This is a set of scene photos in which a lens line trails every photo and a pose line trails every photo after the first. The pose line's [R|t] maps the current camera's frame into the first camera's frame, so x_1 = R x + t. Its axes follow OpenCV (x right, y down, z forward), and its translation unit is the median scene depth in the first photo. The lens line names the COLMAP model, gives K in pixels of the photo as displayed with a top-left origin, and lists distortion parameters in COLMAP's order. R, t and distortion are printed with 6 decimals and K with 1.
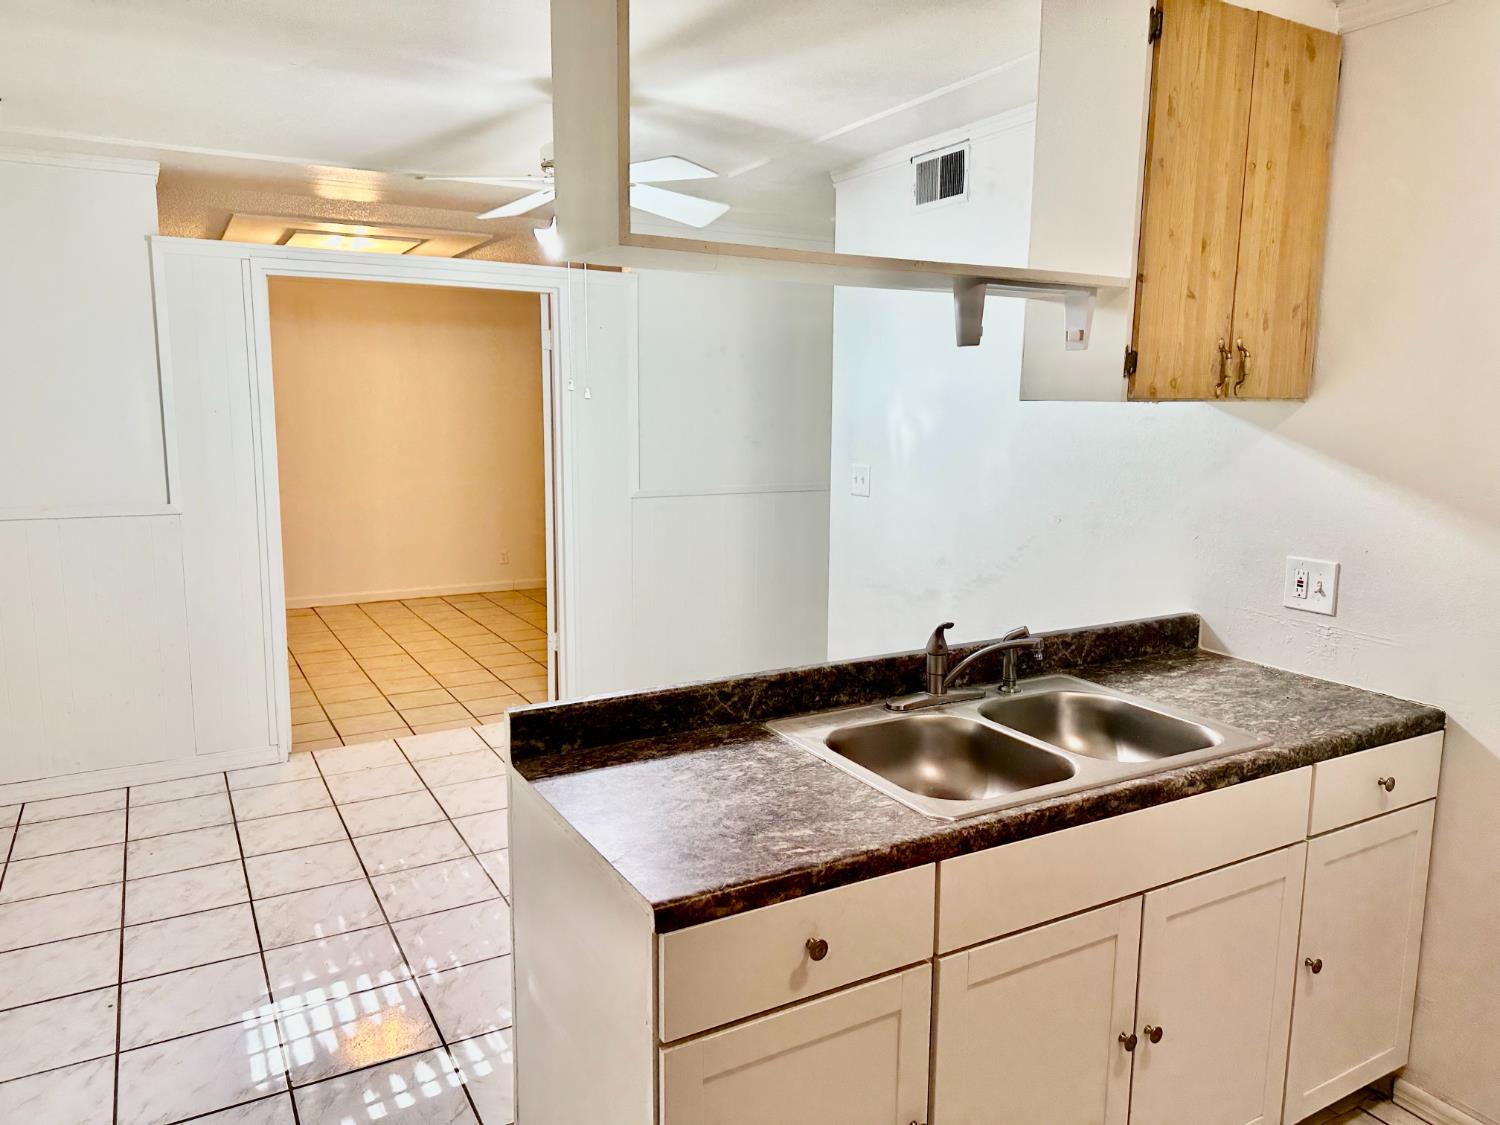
lens RADIAL K [[1036.3, 0, 750.0], [0, 1036.3, 562.5], [0, 0, 1]] dist [0.123964, -0.147762]
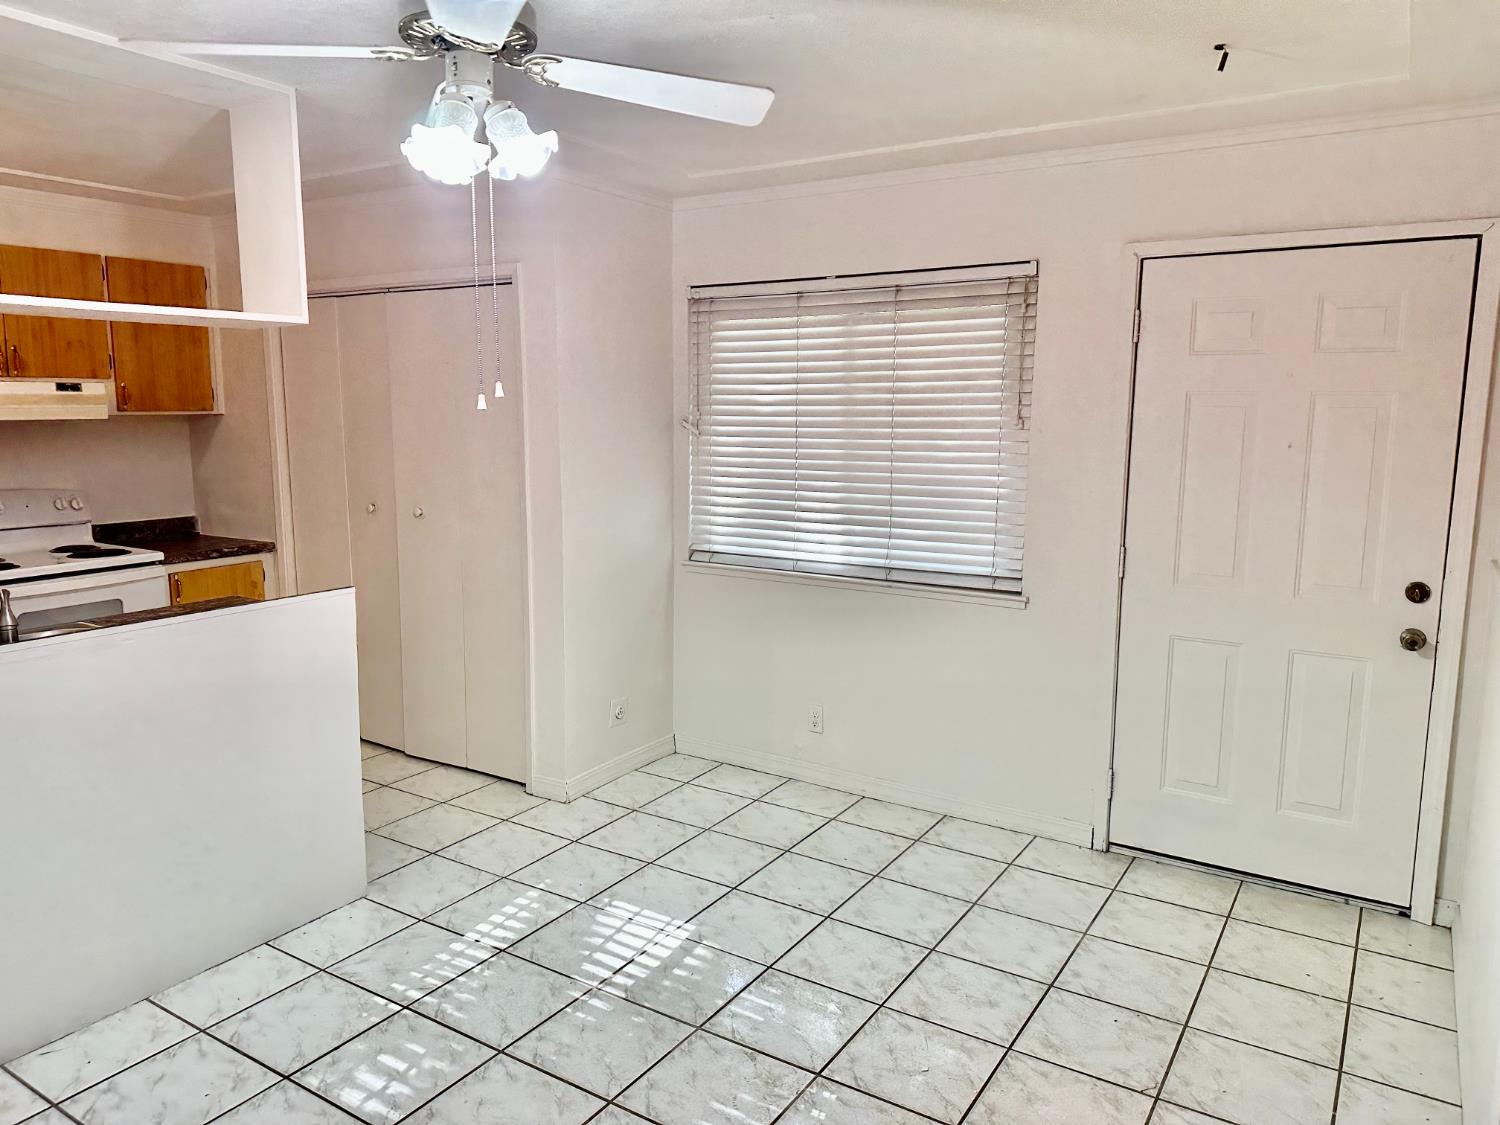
lens RADIAL K [[1052.7, 0, 723.6], [0, 1052.7, 546.6], [0, 0, 1]] dist [0.125783, -0.150651]
pose [[-0.895116, 0.053327, -0.442633, -0.001475], [-0.073742, 0.961437, 0.264956, -0.321055], [0.439693, 0.269807, -0.856665, 2.054102]]
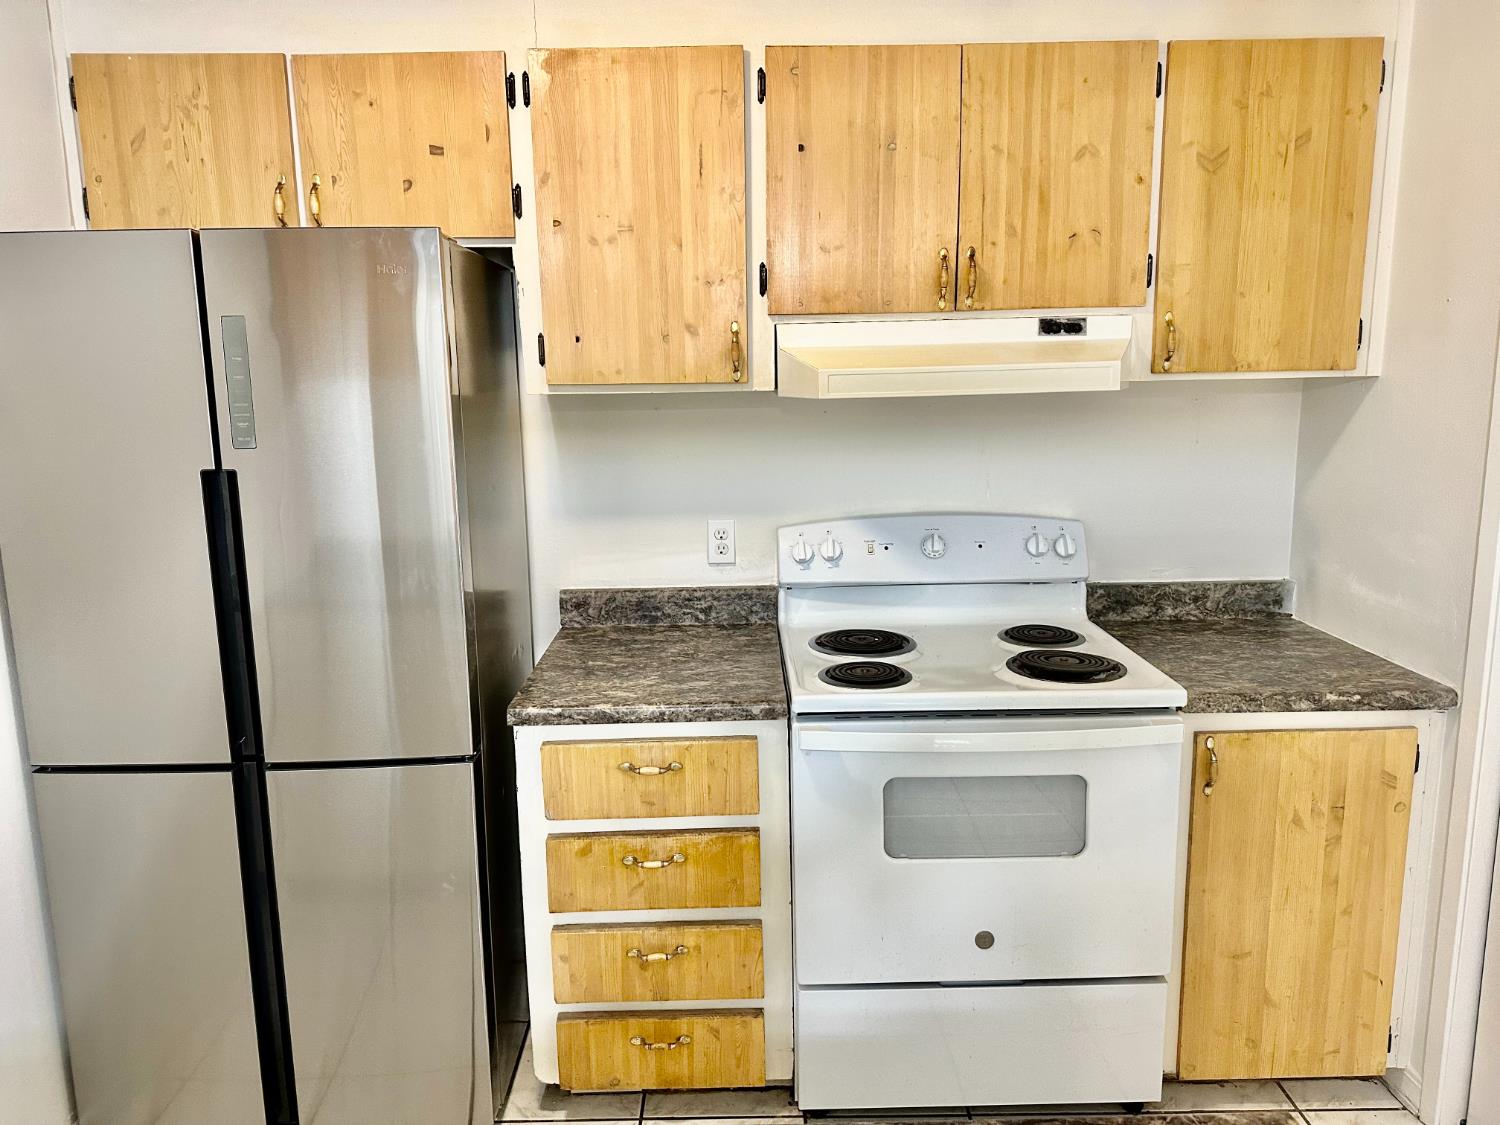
lens RADIAL K [[1027.9, 0, 745.2], [0, 1027.9, 558.4], [0, 0, 1]] dist [0.104376, -0.145504]
pose [[-0.872213, -0.080174, 0.482511, -0.041333], [0.085732, 0.946146, 0.312184, -0.129088], [-0.481555, 0.313657, -0.818367, 0.854463]]
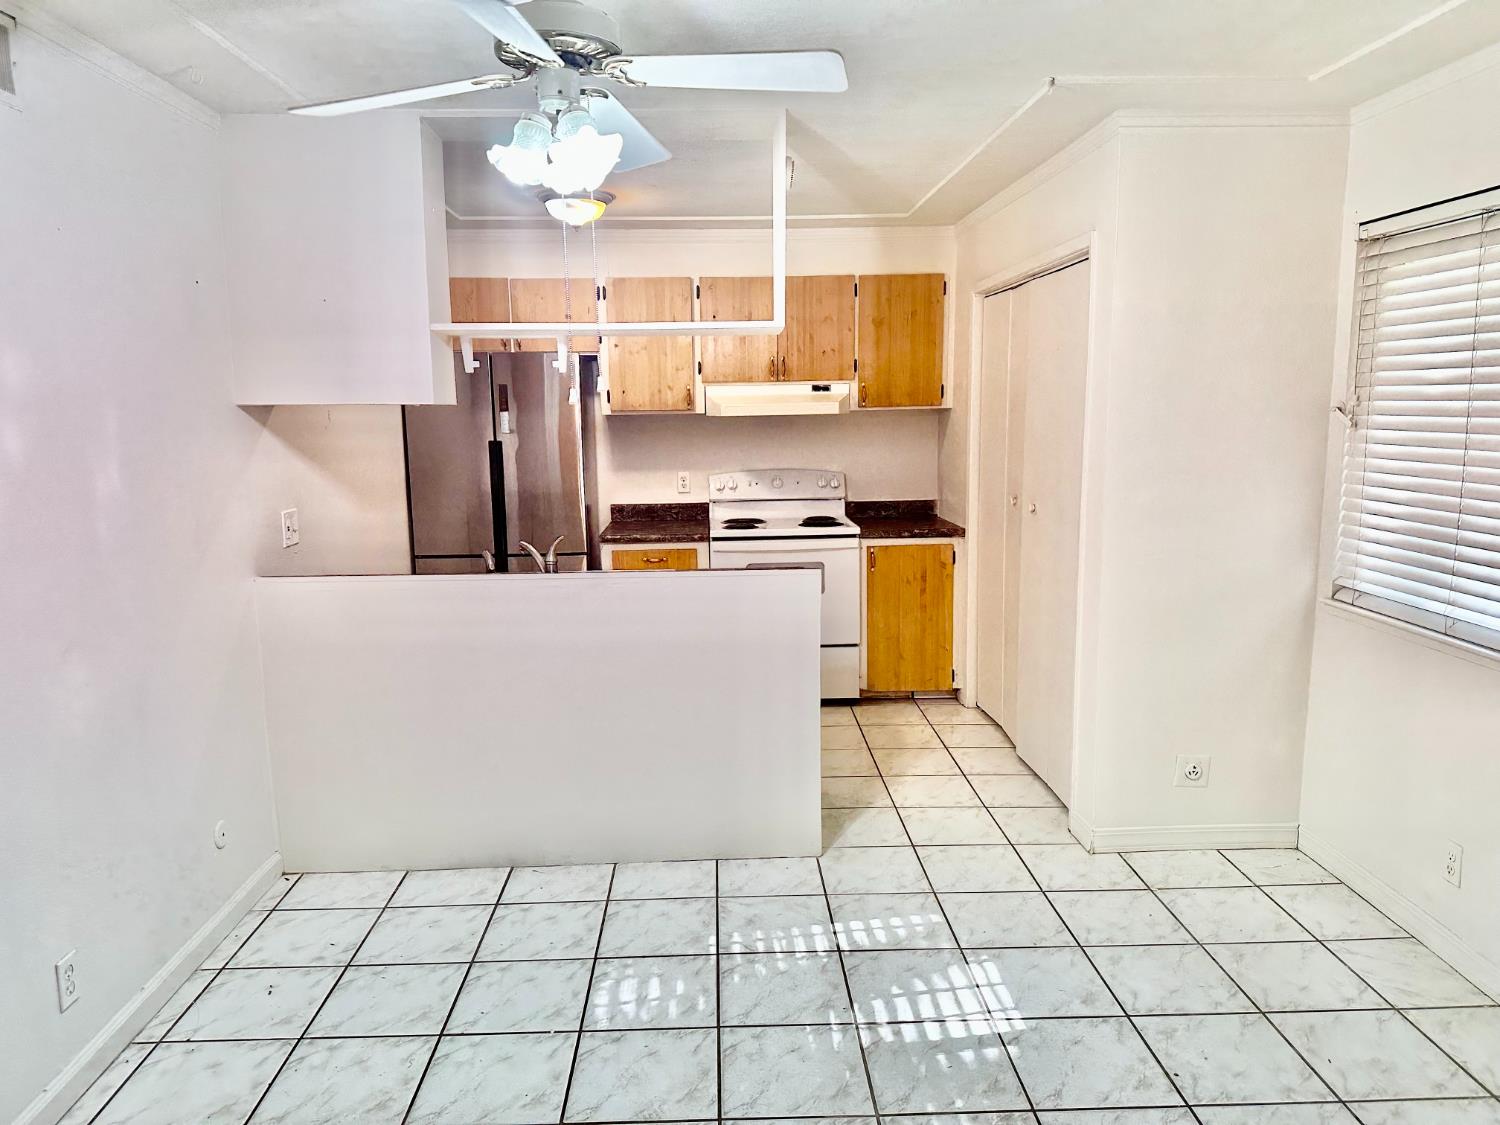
lens RADIAL K [[1036.3, 0, 750.0], [0, 1036.3, 562.5], [0, 0, 1]] dist [0.123964, -0.147762]
pose [[-0.886088, -0.063798, 0.459105, -0.718778], [0.078854, 0.955296, 0.284940, -0.298509], [-0.456760, 0.288684, -0.841446, 1.935971]]
